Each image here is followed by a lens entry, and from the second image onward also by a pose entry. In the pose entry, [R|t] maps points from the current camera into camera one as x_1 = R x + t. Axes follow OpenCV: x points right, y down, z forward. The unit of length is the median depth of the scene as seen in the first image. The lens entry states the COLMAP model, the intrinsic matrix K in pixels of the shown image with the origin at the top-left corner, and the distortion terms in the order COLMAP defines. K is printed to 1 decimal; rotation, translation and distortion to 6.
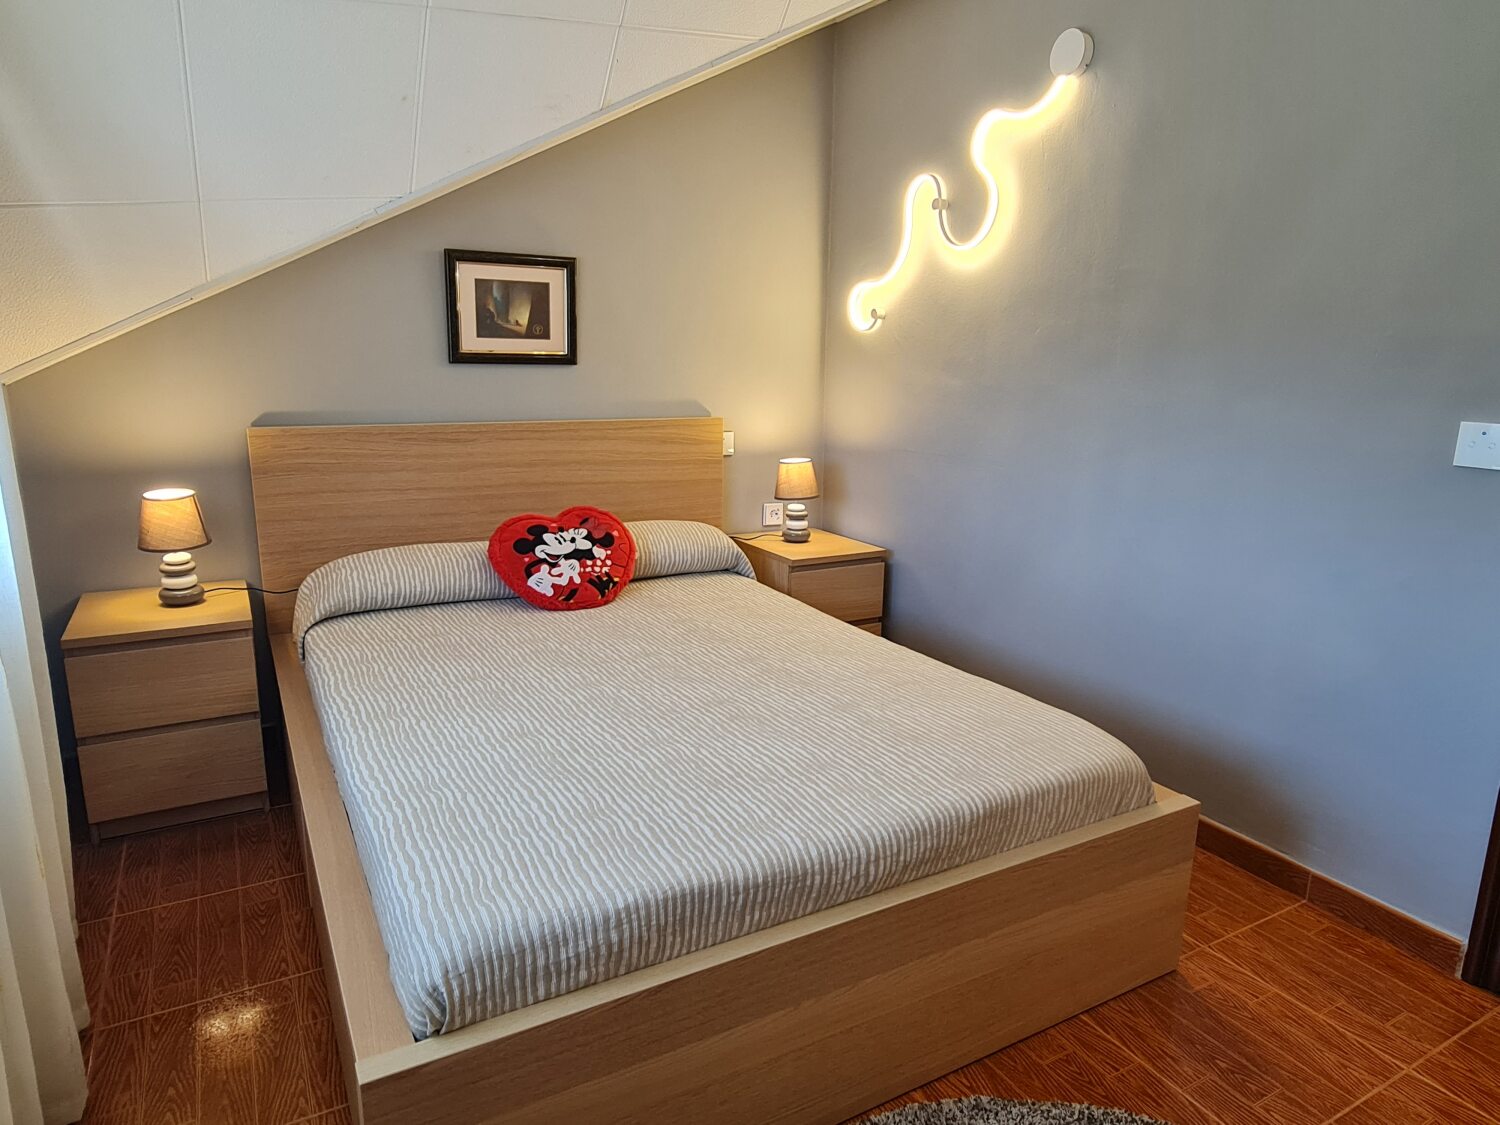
lens RADIAL K [[952.0, 0, 755.2], [0, 952.0, 564.1], [0, 0, 1]] dist [0.003822, 0.001680]
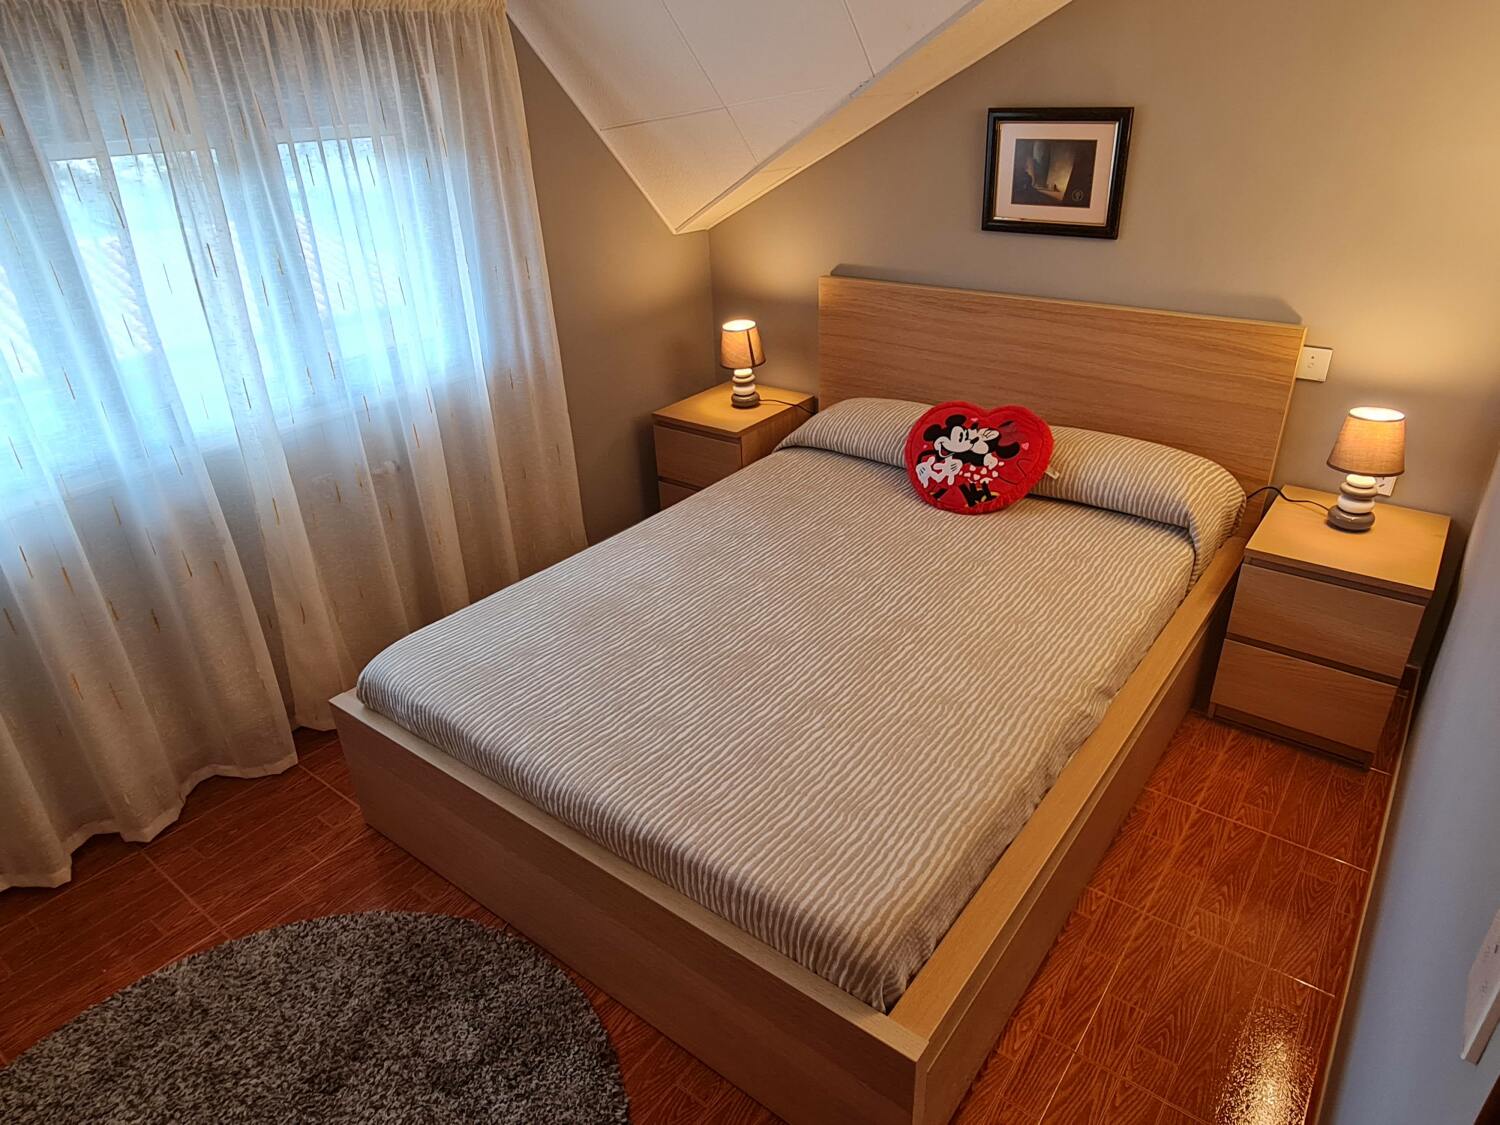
lens RADIAL K [[952.0, 0, 754.5], [0, 952.0, 561.1], [0, 0, 1]] dist [0.003822, 0.001680]
pose [[0.383651, 0.396232, -0.834153, 0.564869], [-0.159680, 0.918131, 0.362681, -0.222397], [0.909568, -0.005945, 0.415512, 0.382106]]
